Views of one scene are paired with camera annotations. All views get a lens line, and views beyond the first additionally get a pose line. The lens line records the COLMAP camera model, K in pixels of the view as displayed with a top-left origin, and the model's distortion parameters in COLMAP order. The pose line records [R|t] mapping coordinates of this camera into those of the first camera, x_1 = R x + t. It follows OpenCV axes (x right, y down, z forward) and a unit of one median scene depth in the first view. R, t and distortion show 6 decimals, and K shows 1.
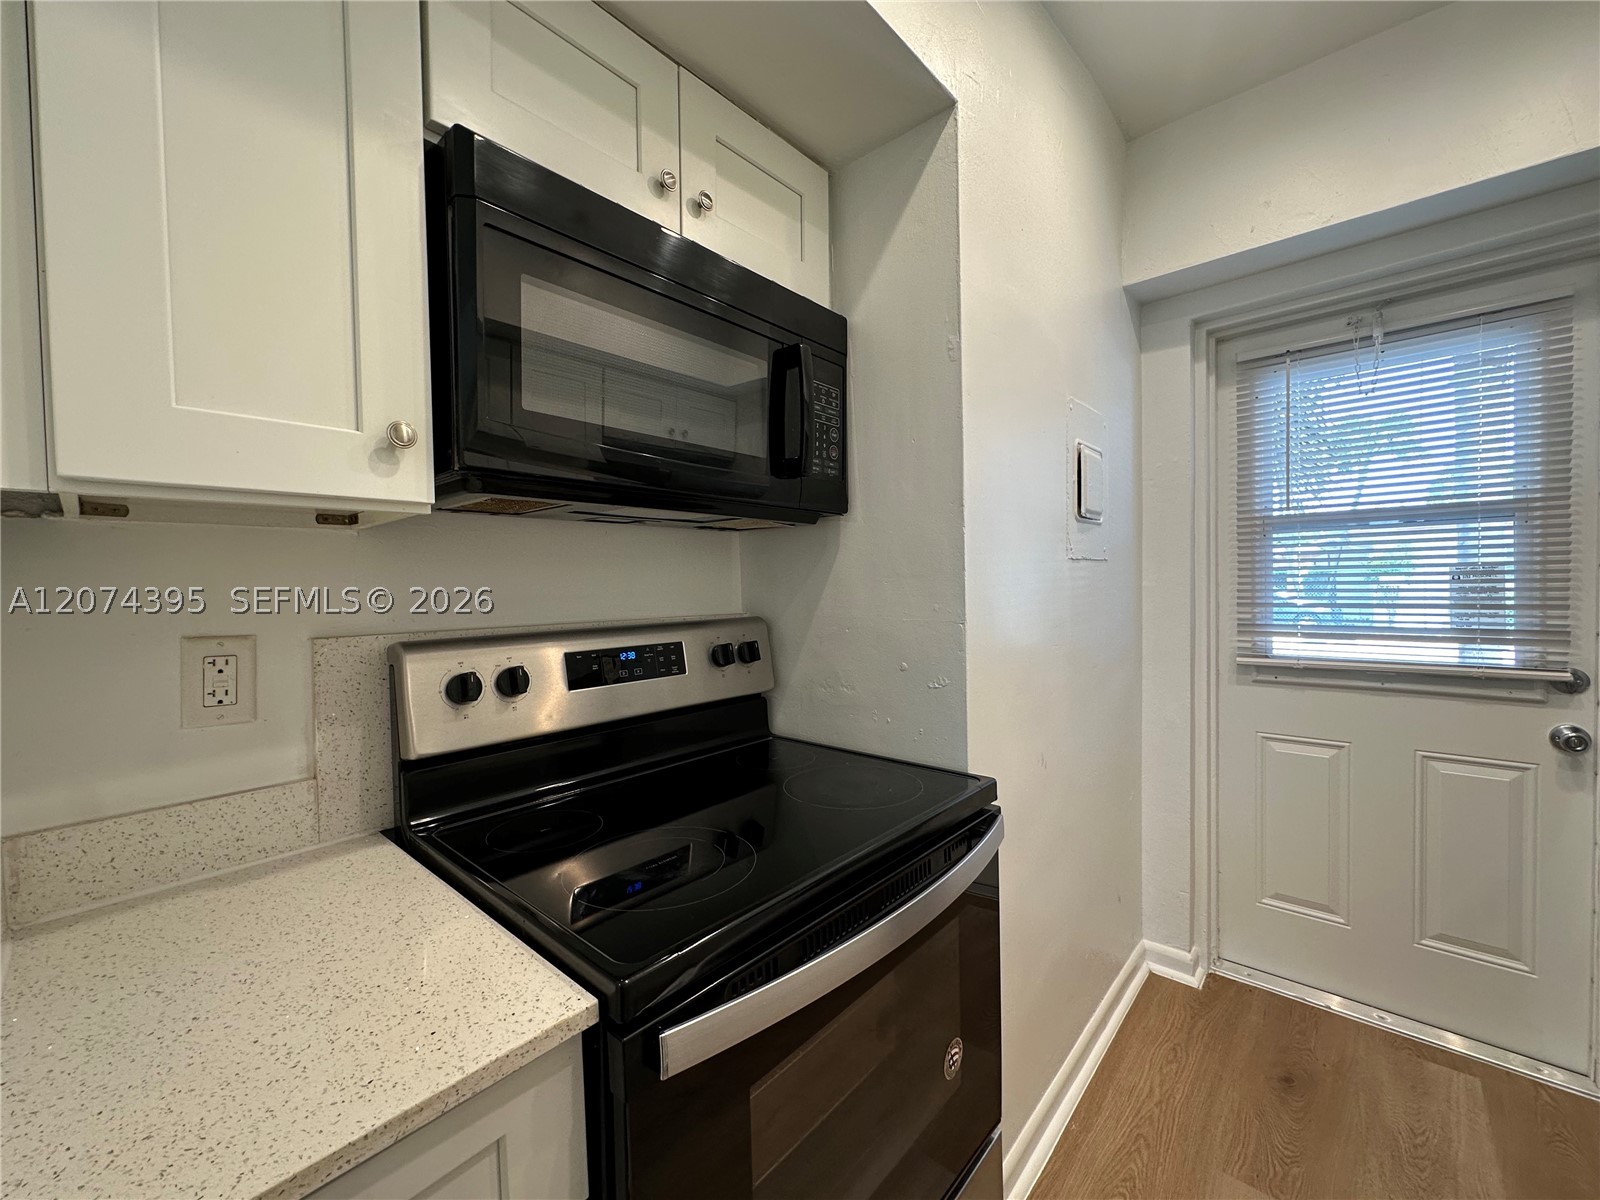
lens RADIAL K [[639.8, 0, 797.8], [0, 639.8, 598.8], [0, 0, 1]] dist [-0.004617, 0.001135]
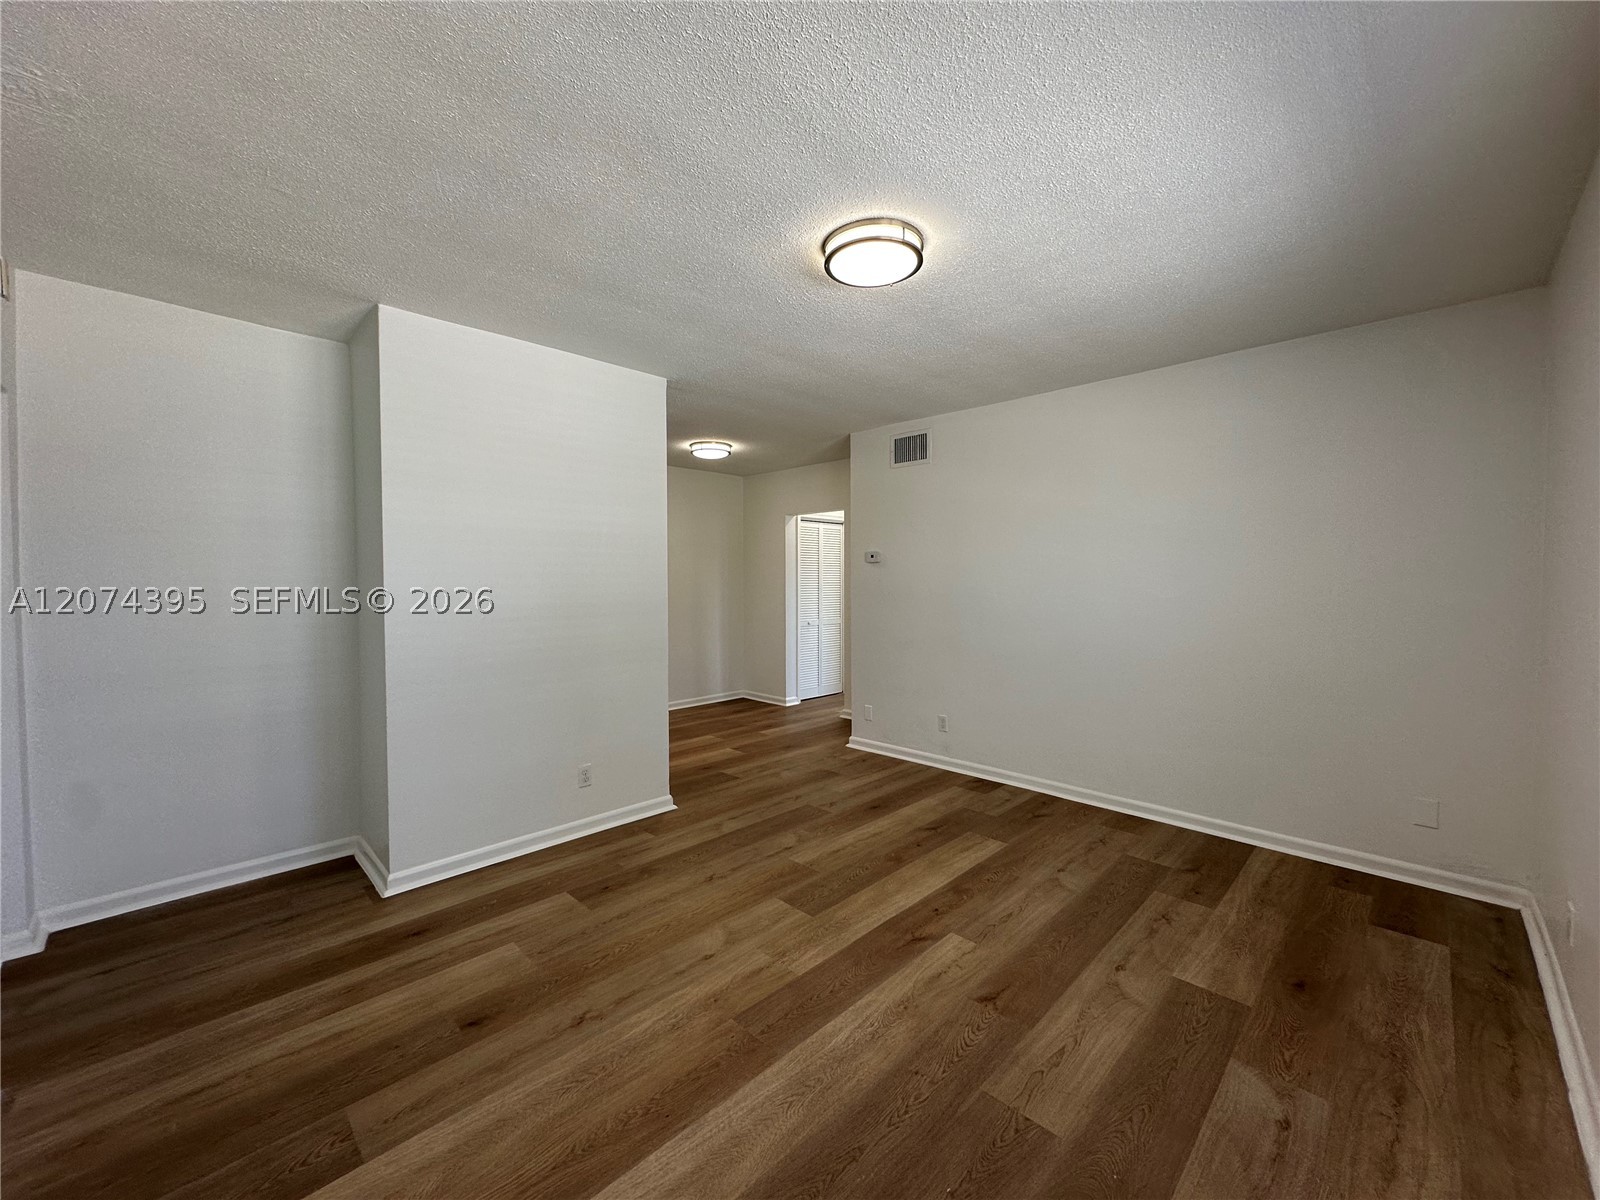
lens RADIAL K [[639.8, 0, 799.5], [0, 639.8, 586.0], [0, 0, 1]] dist [-0.004617, 0.001135]
pose [[-0.997999, 0.022814, 0.058973, 0.790223], [0.025191, 0.998887, 0.039877, -0.122213], [-0.057998, 0.041283, -0.997463, 1.924790]]
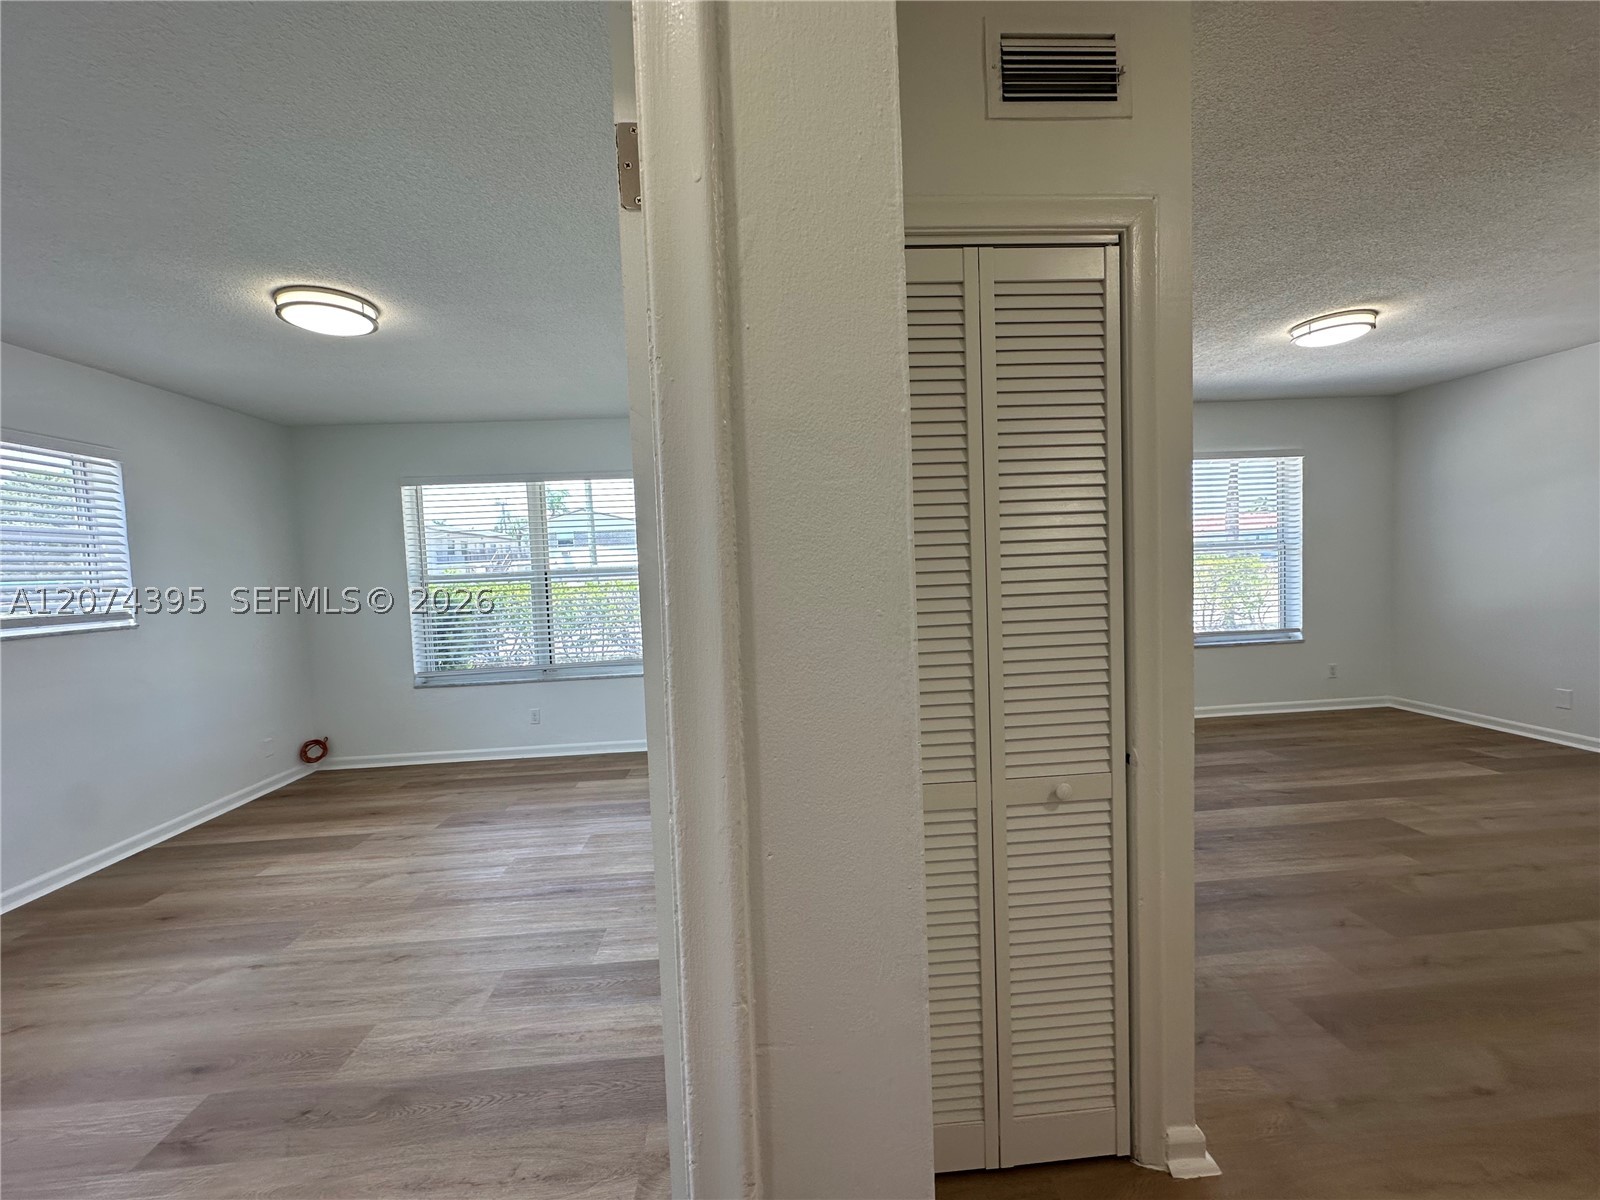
lens RADIAL K [[639.8, 0, 801.5], [0, 639.8, 600.2], [0, 0, 1]] dist [-0.004617, 0.001135]
pose [[0.713509, 0.026598, -0.700141, 0.949240], [0.008518, 0.998876, 0.046626, -0.006555], [0.700594, -0.039232, 0.712480, -2.336127]]
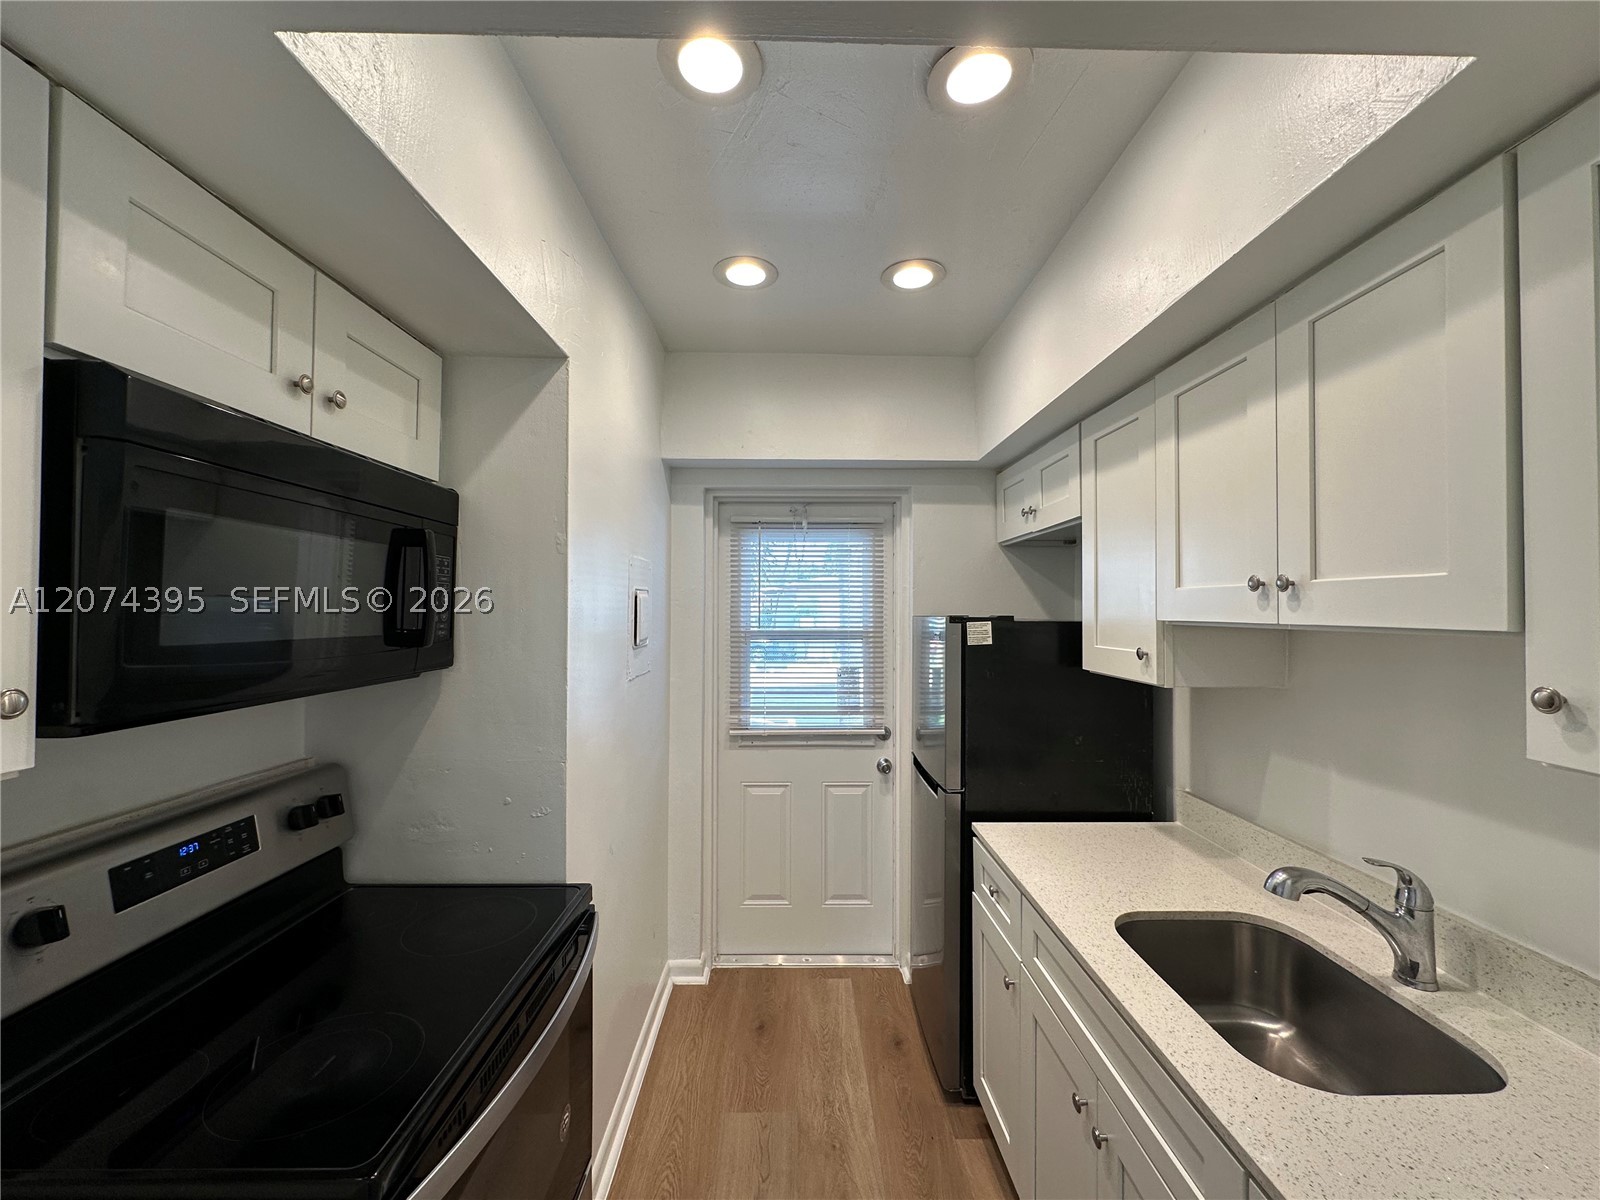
lens RADIAL K [[639.8, 0, 799.6], [0, 639.8, 597.4], [0, 0, 1]] dist [-0.004617, 0.001135]
pose [[0.738202, 0.030687, 0.673881, -0.192599], [0.001331, 0.998897, -0.046946, -0.169734], [-0.674578, 0.035553, 0.737347, -0.184663]]
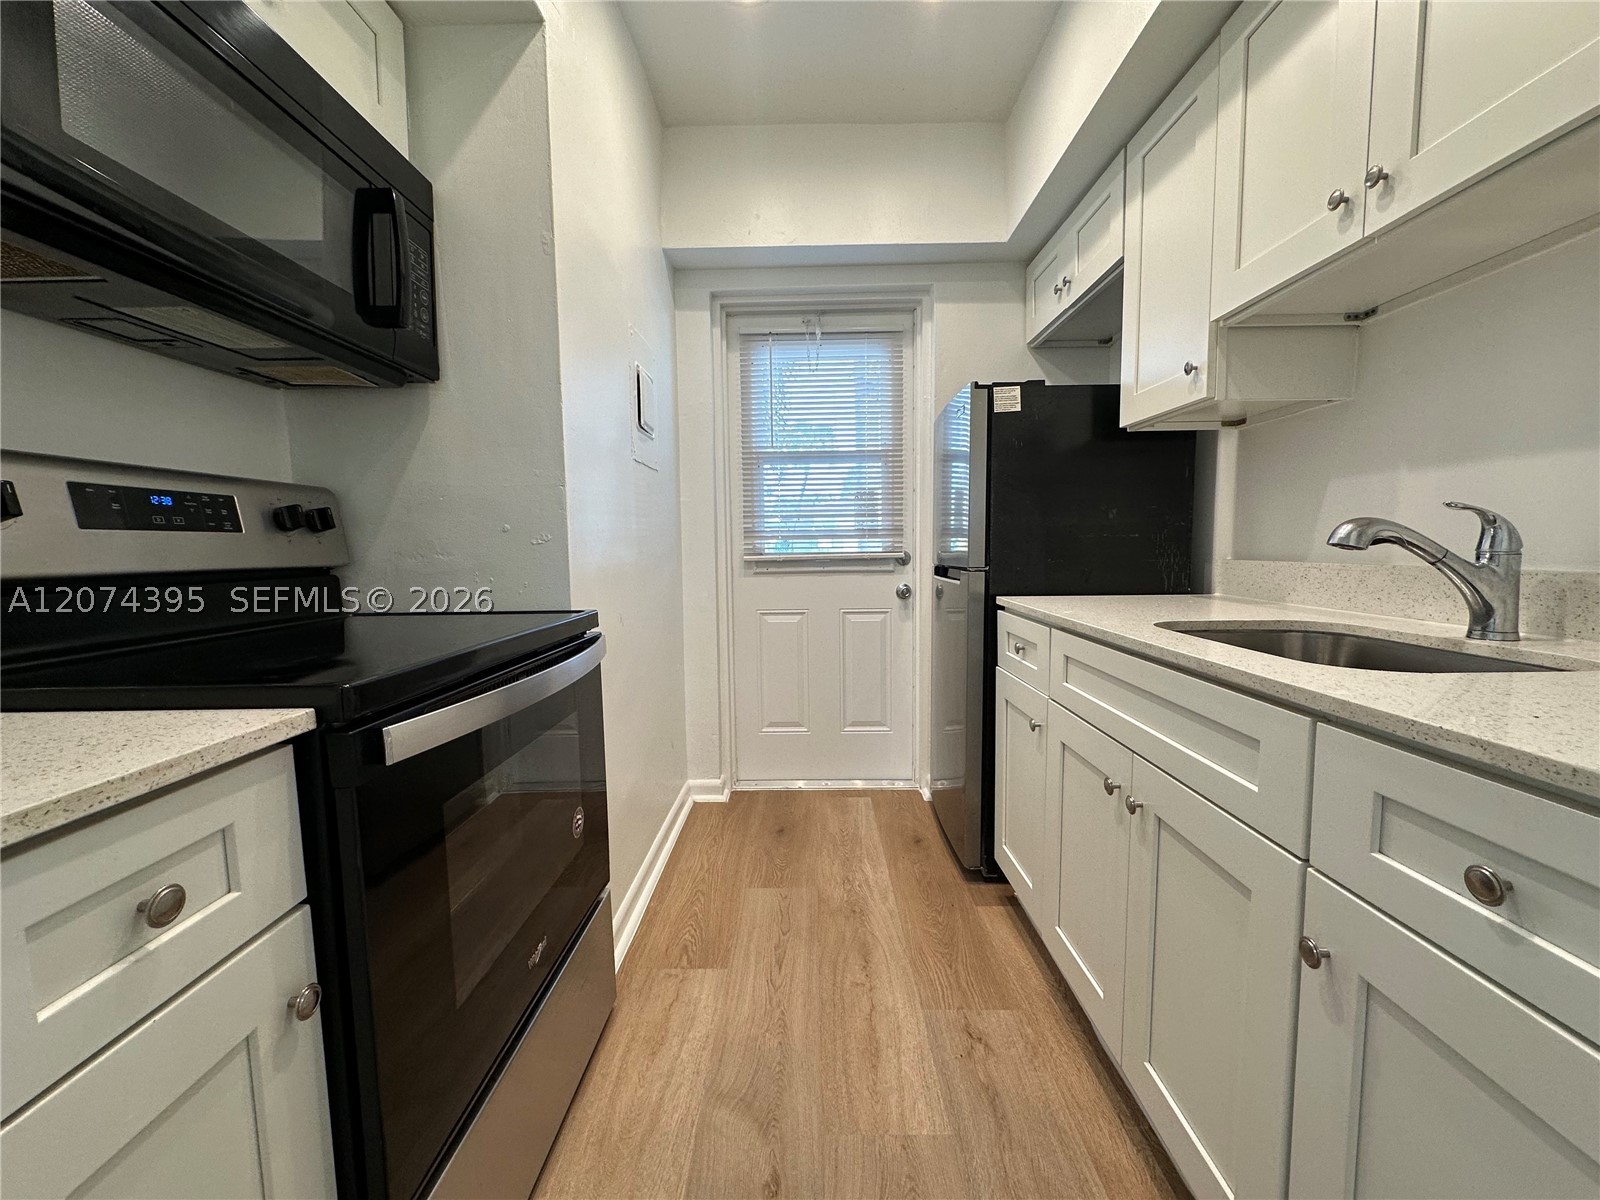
lens RADIAL K [[639.8, 0, 799.6], [0, 639.8, 599.4], [0, 0, 1]] dist [-0.004617, 0.001135]
pose [[0.757111, -0.045930, 0.651670, -0.142882], [0.015830, 0.998522, 0.051985, 0.145999], [-0.653094, -0.029042, 0.756720, -0.137190]]
